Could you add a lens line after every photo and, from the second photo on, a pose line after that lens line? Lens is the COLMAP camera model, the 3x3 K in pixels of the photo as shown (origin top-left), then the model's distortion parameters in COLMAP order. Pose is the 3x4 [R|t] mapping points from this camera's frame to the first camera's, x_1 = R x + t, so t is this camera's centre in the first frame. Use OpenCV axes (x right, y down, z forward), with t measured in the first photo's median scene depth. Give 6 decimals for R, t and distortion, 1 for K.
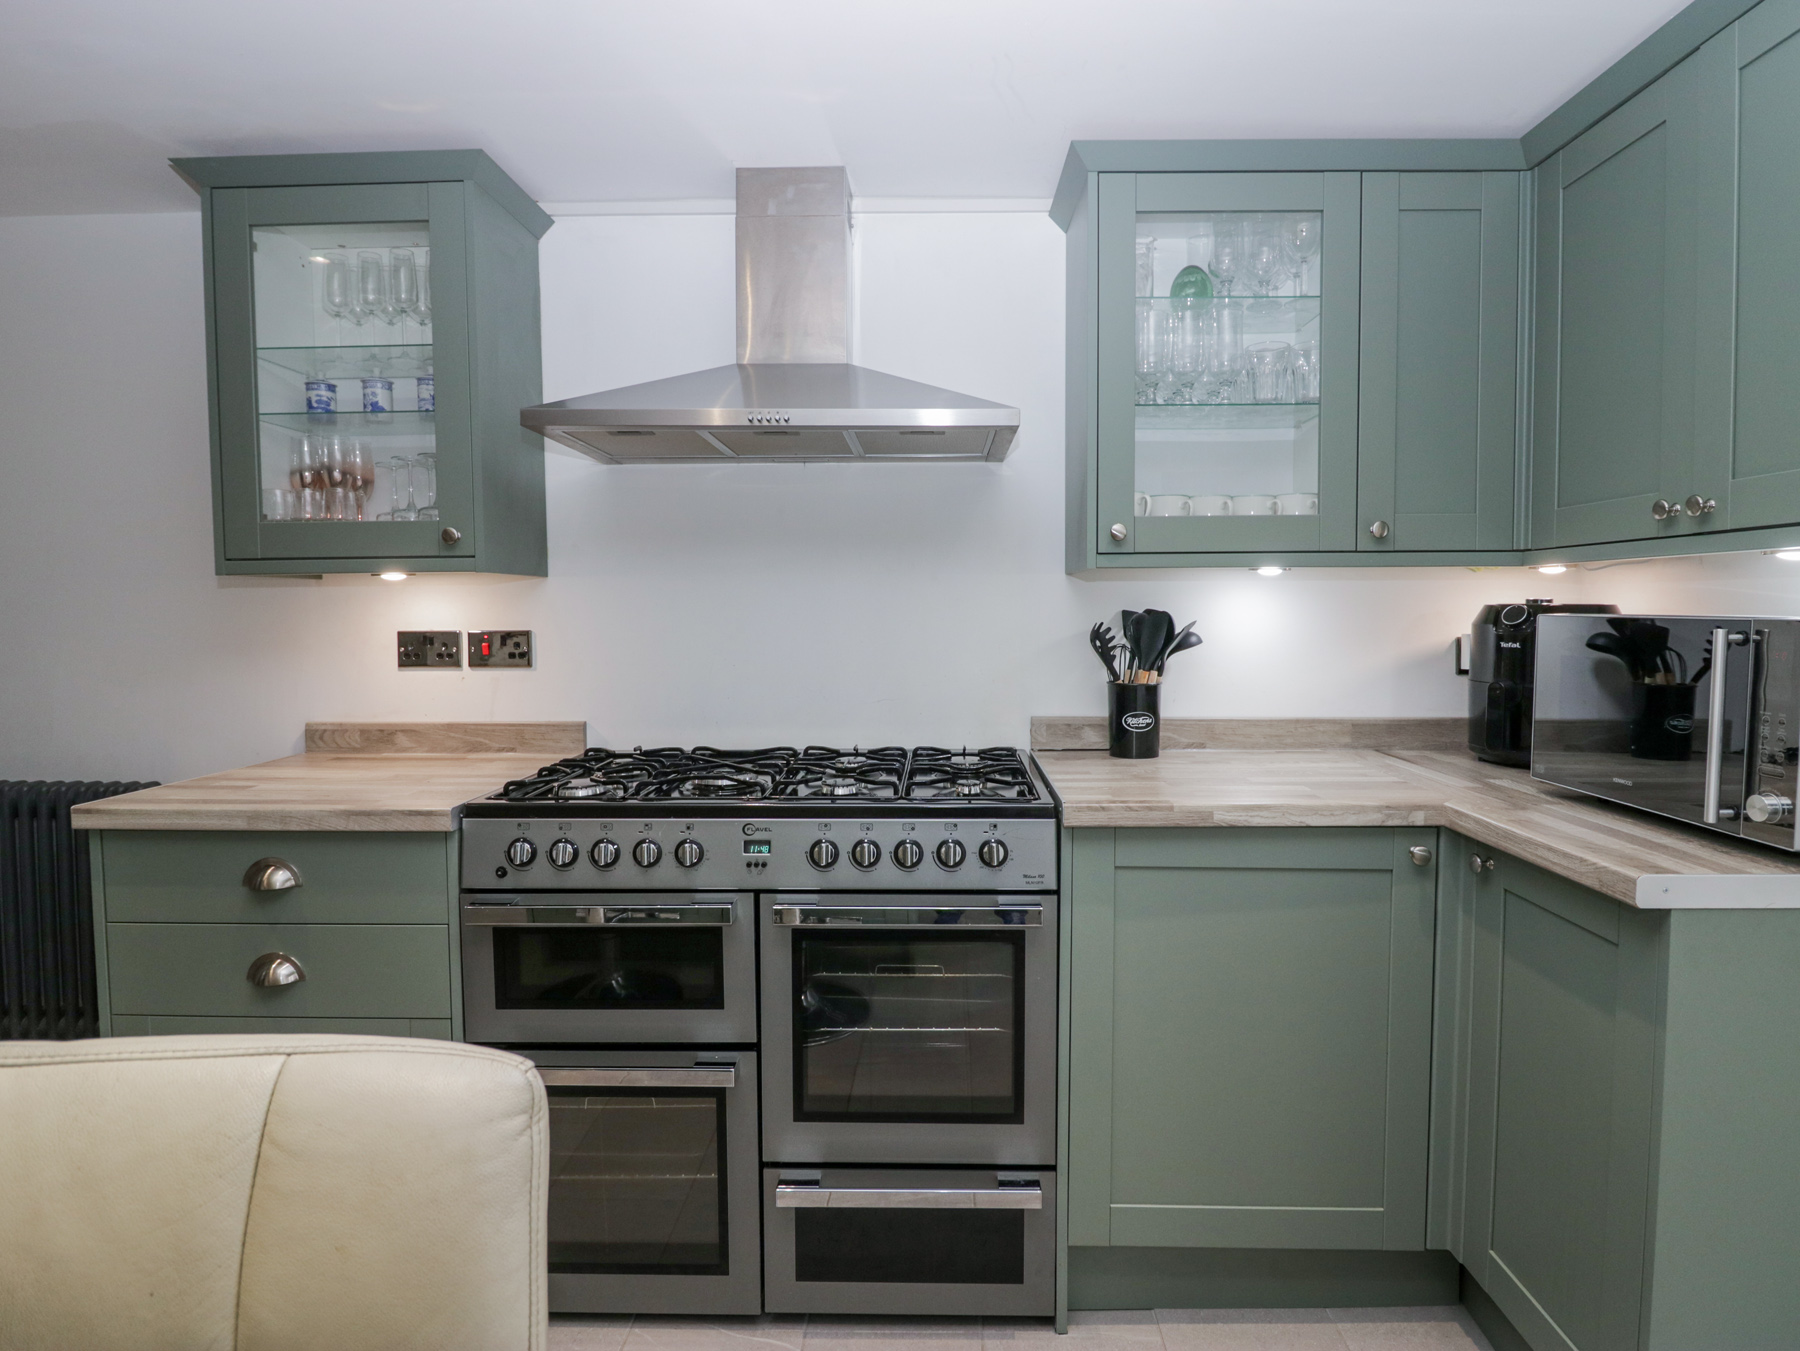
lens RADIAL K [[989.0, 0, 934.0], [0, 989.0, 666.4], [0, 0, 1]] dist [-0.004952, -0.001971]
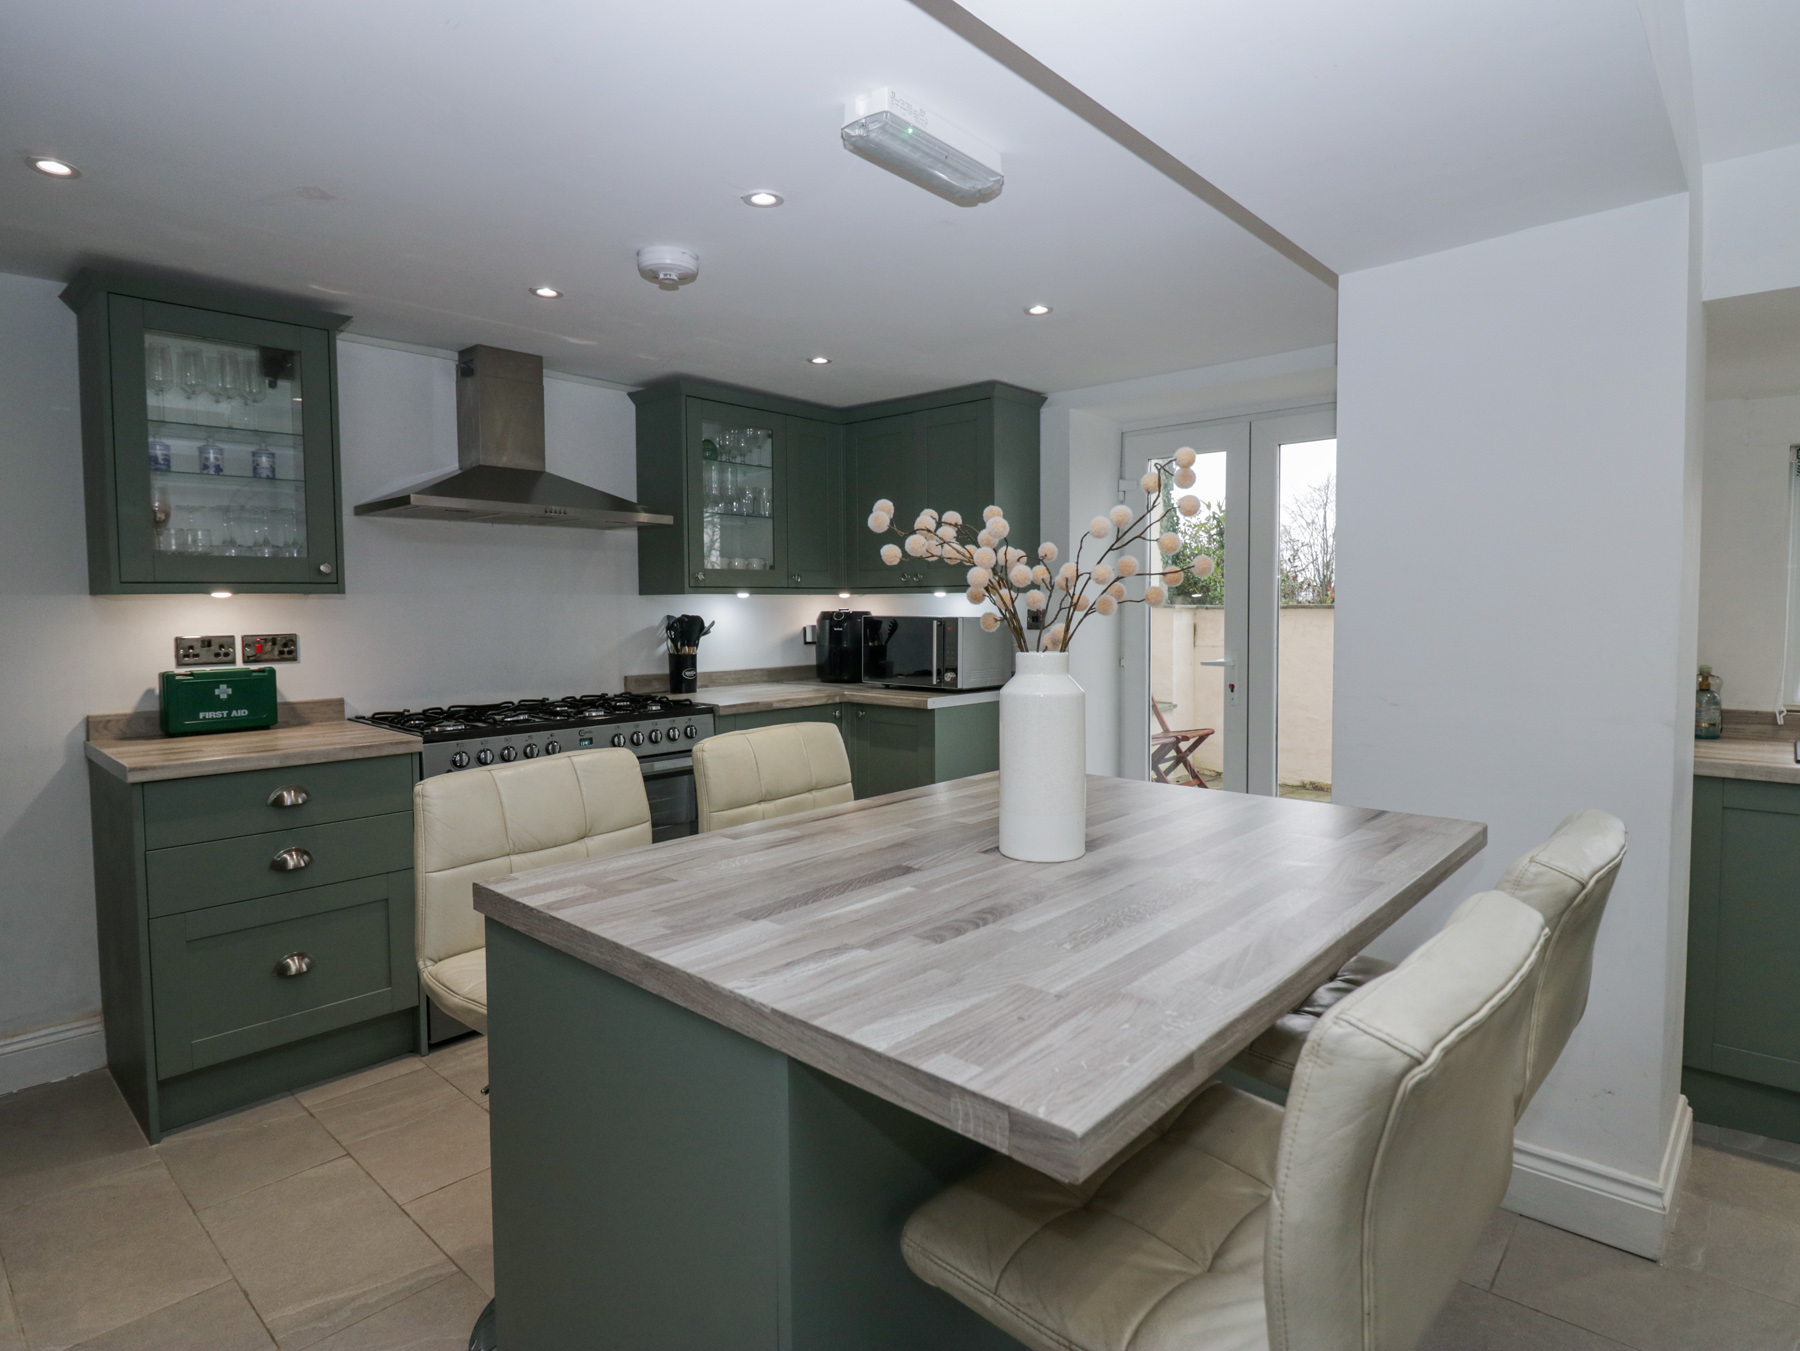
lens RADIAL K [[989.0, 0, 934.0], [0, 989.0, 666.4], [0, 0, 1]] dist [-0.004952, -0.001971]
pose [[0.642939, -0.049600, 0.764310, -0.943982], [0.045903, 0.998602, 0.026192, 0.013947], [-0.764541, 0.018244, 0.644317, -0.591655]]
